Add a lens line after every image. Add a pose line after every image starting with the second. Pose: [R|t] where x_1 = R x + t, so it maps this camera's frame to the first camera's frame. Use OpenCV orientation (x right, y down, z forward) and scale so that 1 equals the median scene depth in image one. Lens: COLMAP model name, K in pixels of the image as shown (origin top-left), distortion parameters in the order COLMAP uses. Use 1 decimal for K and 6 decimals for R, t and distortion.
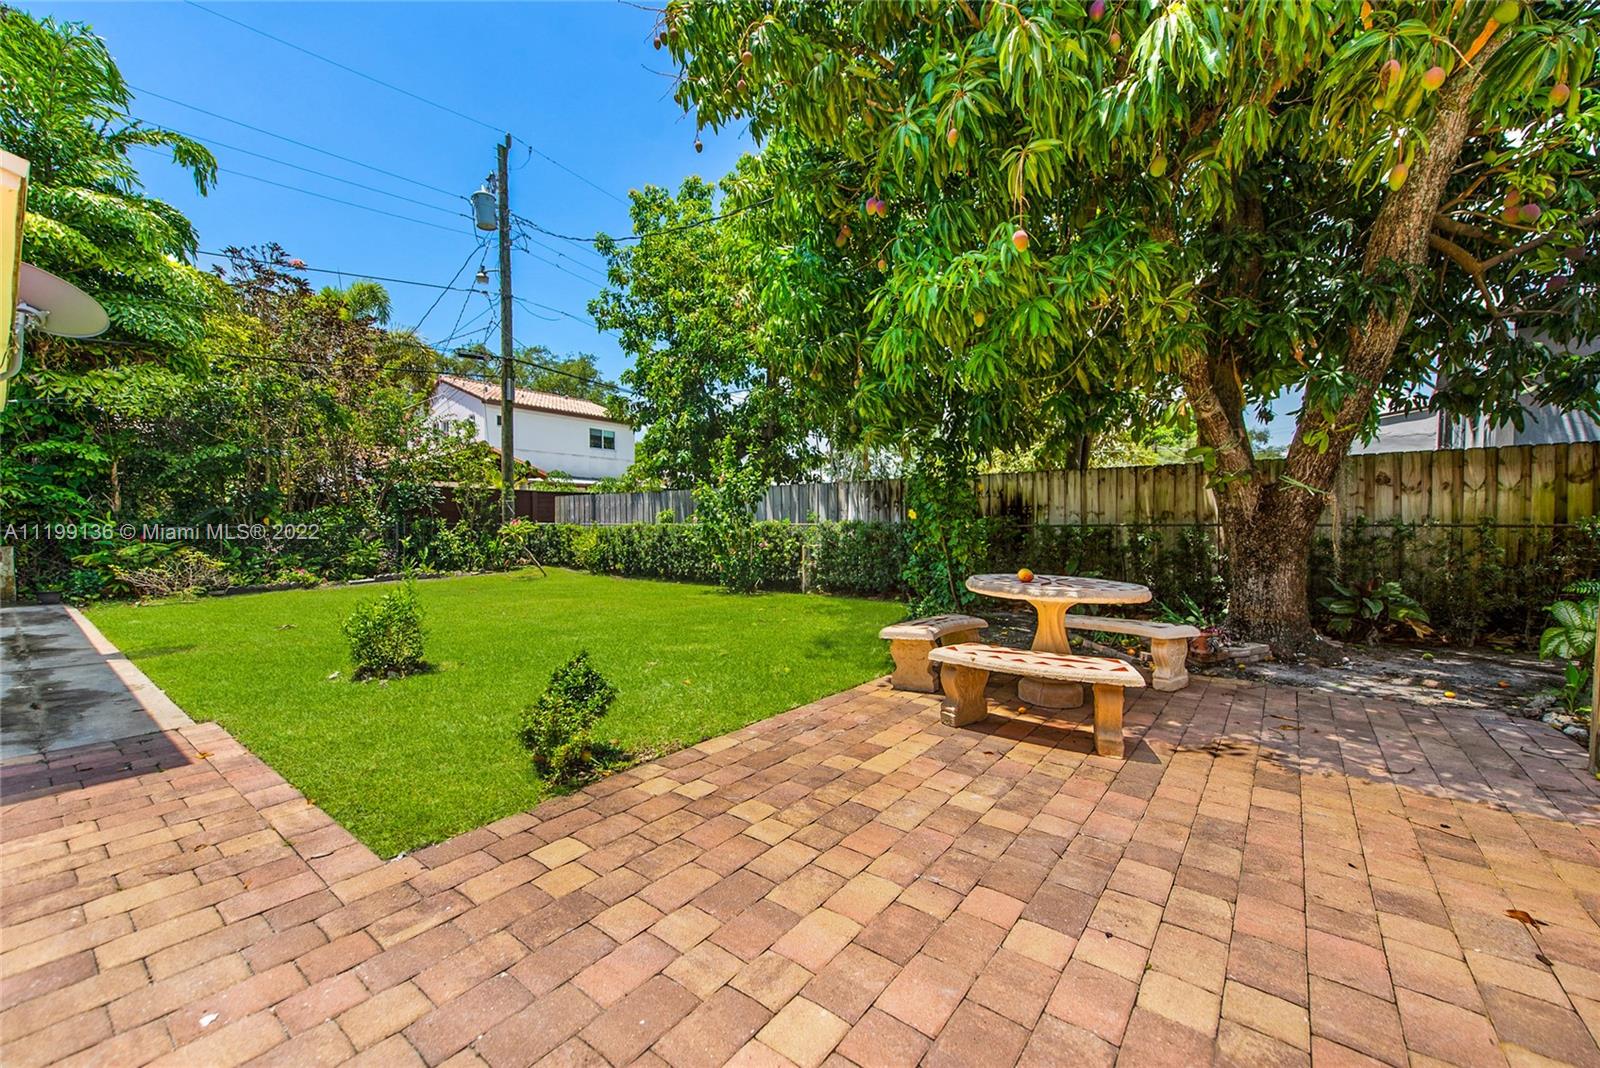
lens RADIAL K [[633.9, 0, 803.0], [0, 633.9, 529.7], [0, 0, 1]] dist [0.009454, -0.000413]
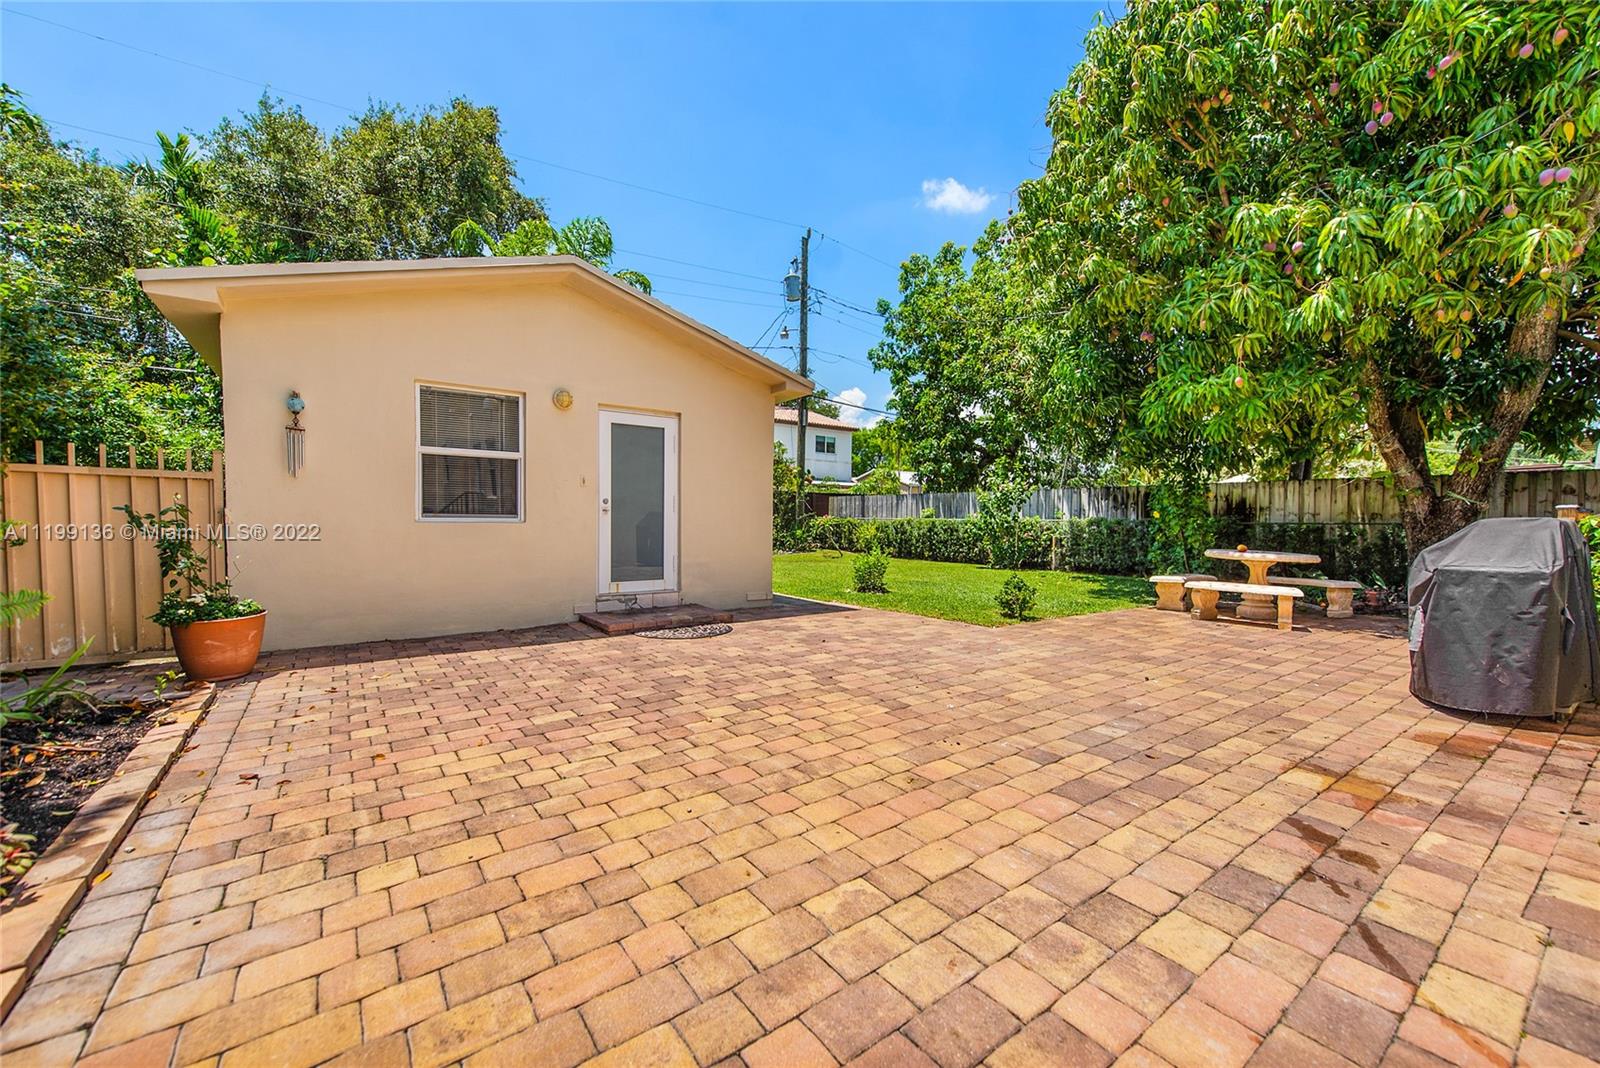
lens RADIAL K [[633.9, 0, 792.0], [0, 633.9, 529.6], [0, 0, 1]] dist [0.009454, -0.000413]
pose [[0.956672, 0.016226, -0.290716, -0.164105], [-0.014197, 0.999858, 0.009087, 0.008251], [0.290822, -0.004566, 0.956766, -0.519158]]
